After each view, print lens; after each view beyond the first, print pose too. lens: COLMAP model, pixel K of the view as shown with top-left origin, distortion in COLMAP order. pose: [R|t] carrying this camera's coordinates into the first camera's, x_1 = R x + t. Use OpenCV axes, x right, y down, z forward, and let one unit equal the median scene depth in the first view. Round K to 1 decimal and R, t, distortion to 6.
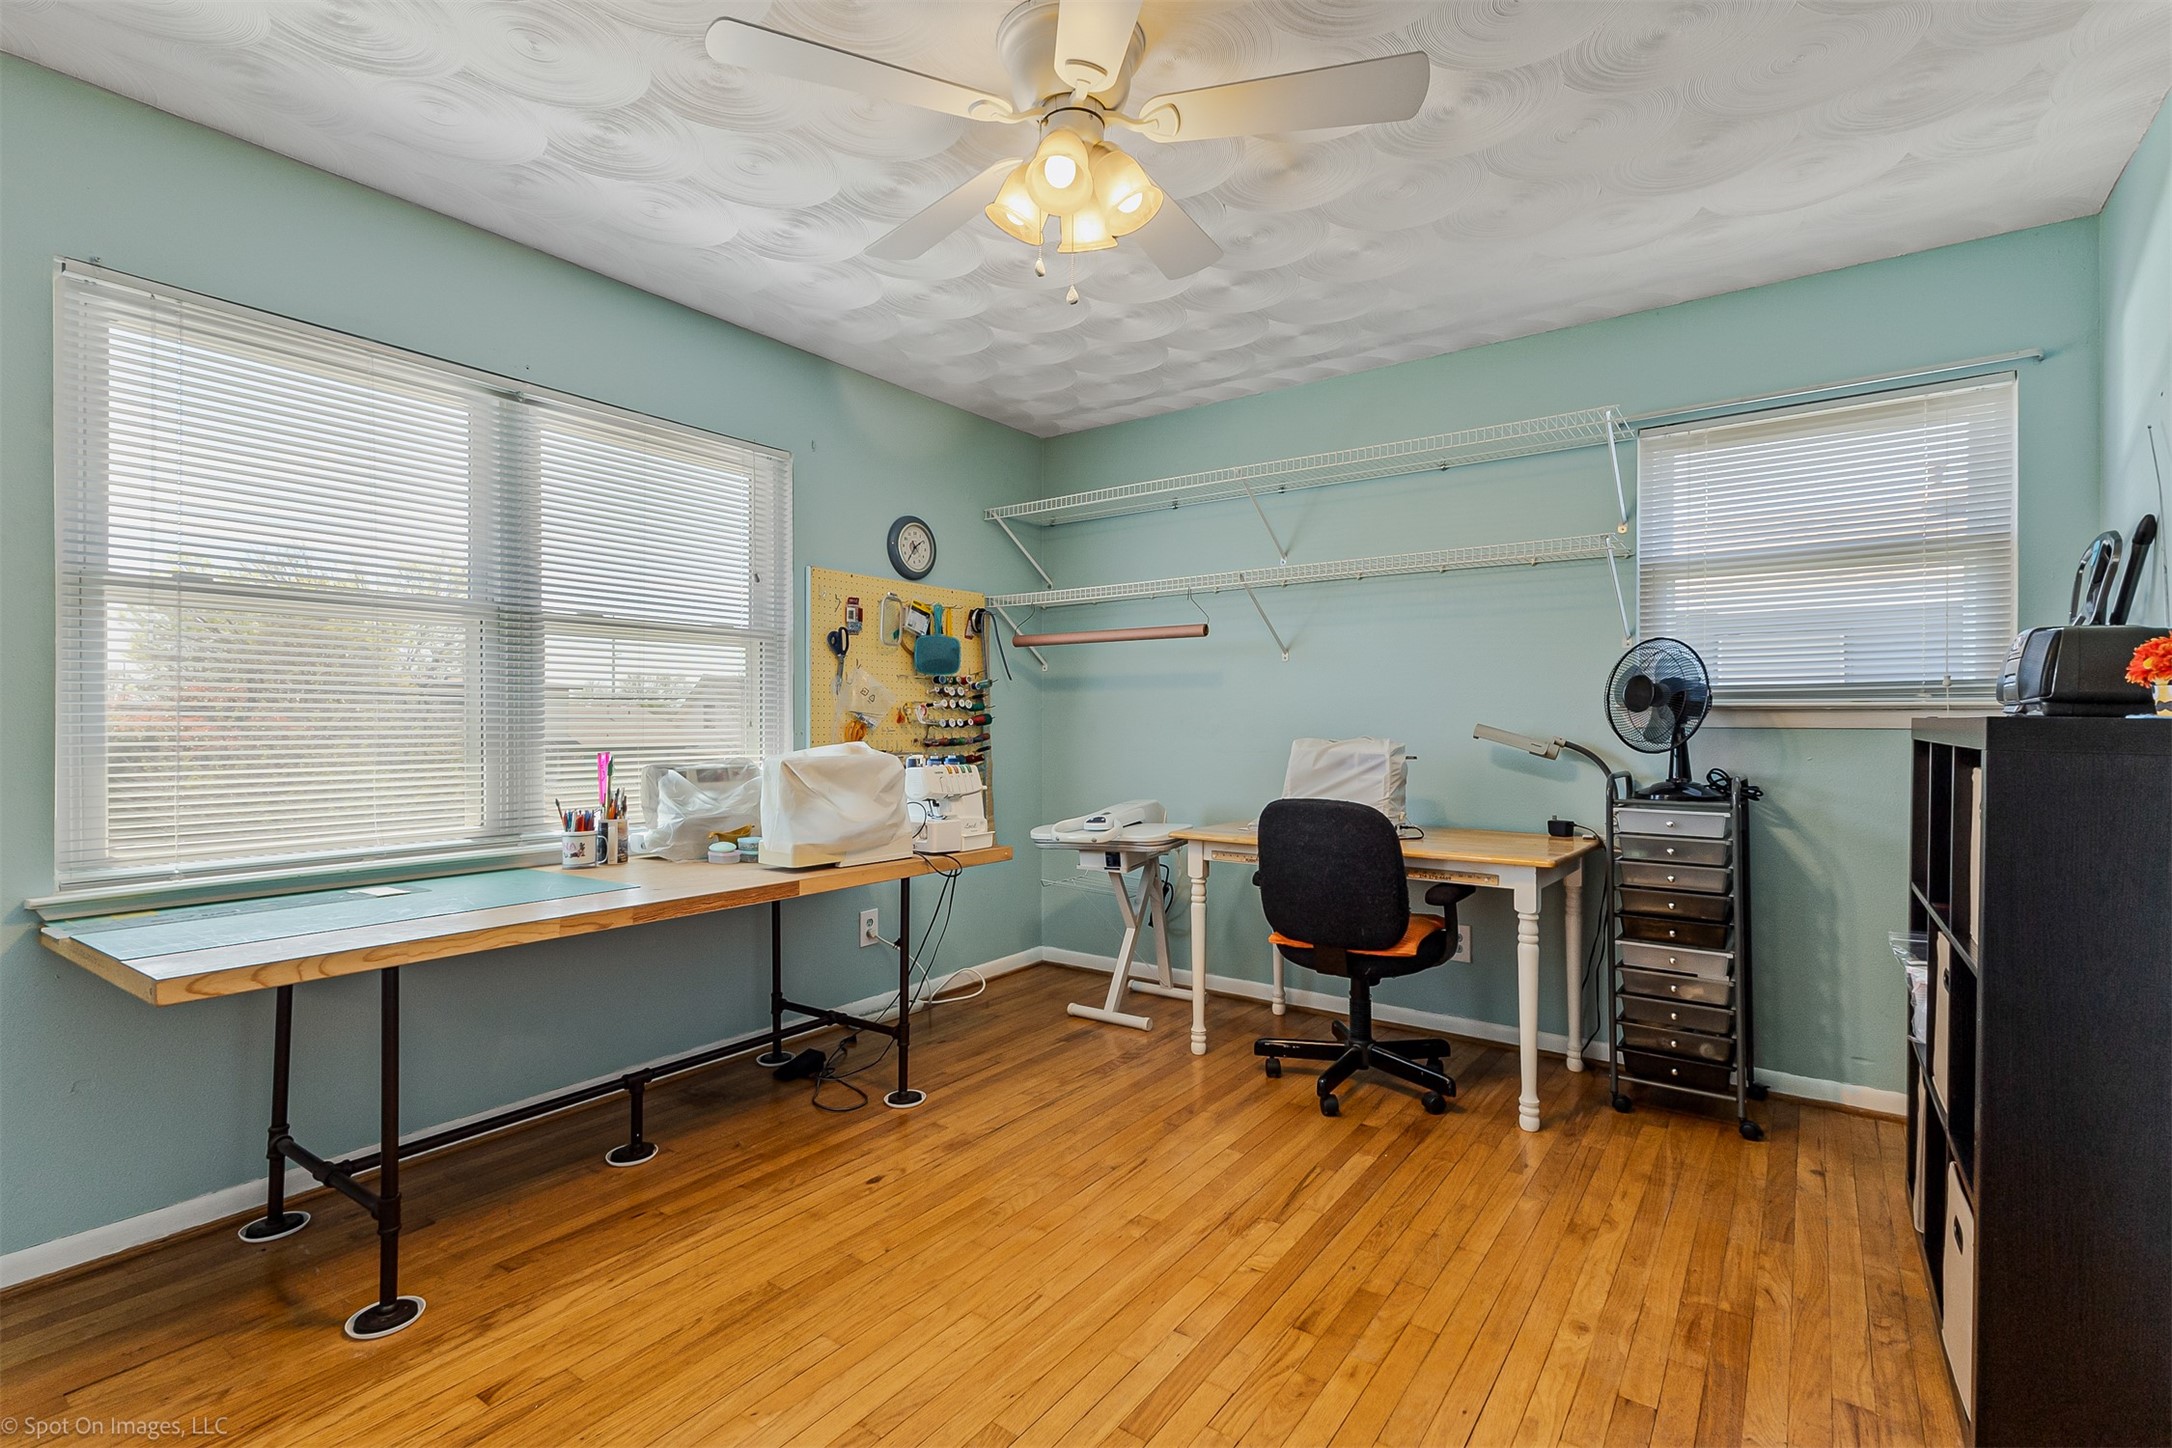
lens RADIAL K [[1007.0, 0, 1088.2], [0, 1007.0, 718.3], [0, 0, 1]] dist [0.012053, -0.001405]
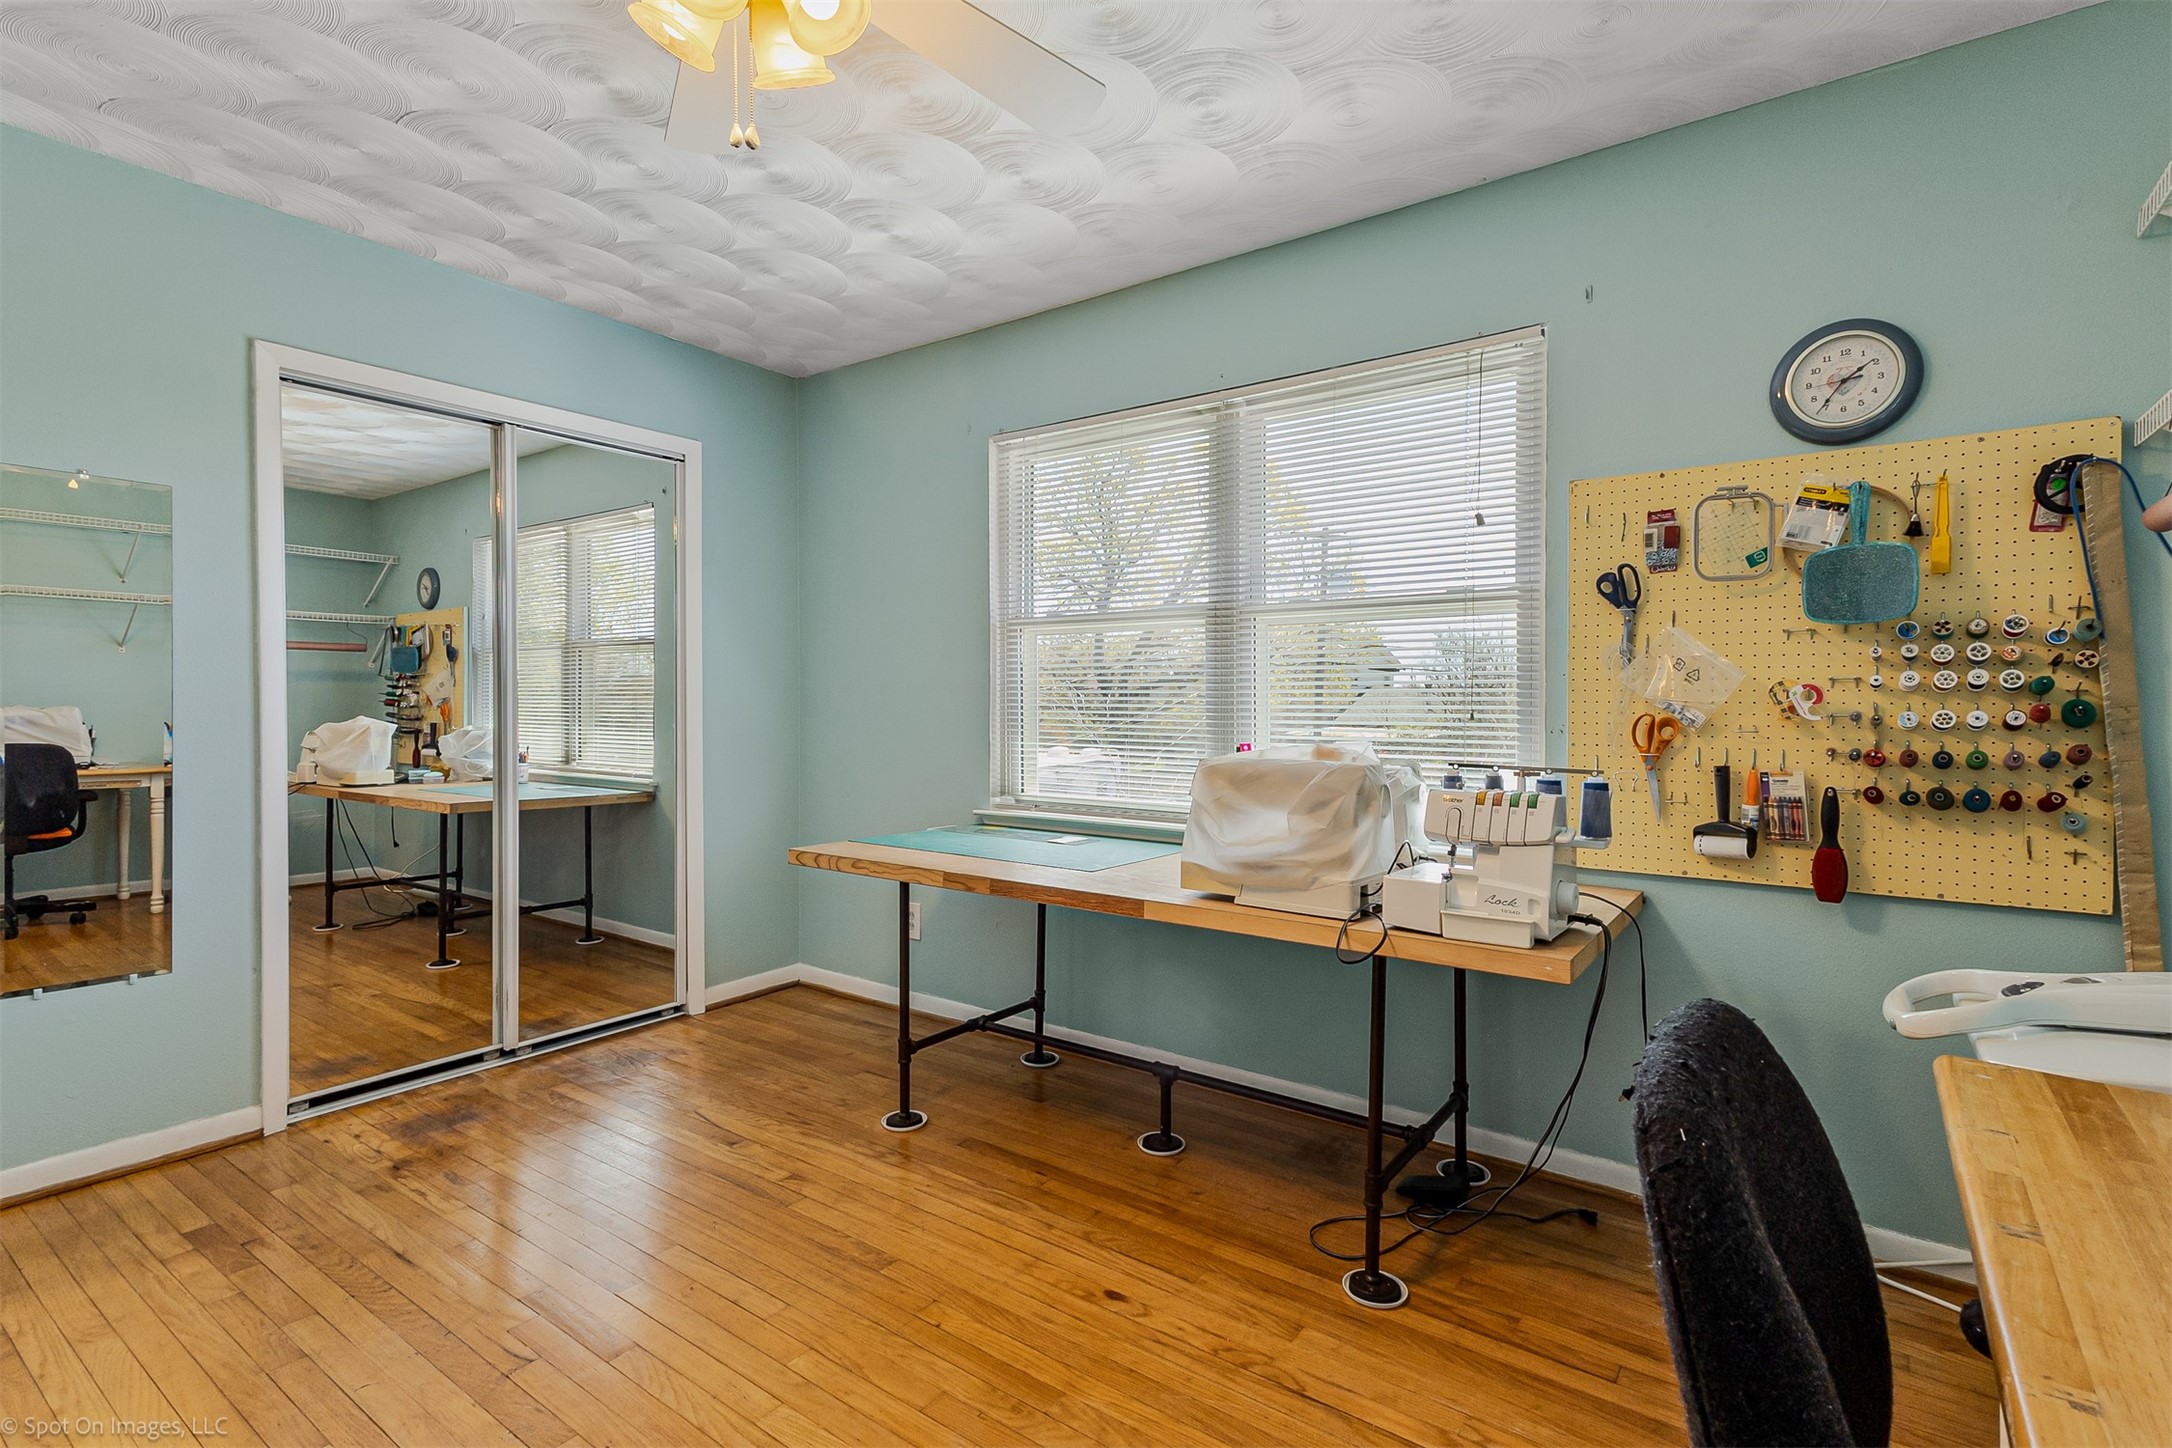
lens RADIAL K [[1007.0, 0, 1093.0], [0, 1007.0, 726.4], [0, 0, 1]] dist [0.012053, -0.001405]
pose [[-0.012644, 0.017693, -0.999764, 0.387581], [-0.002611, 0.999839, 0.017727, 0.000000], [0.999917, 0.002835, -0.012596, 0.676118]]
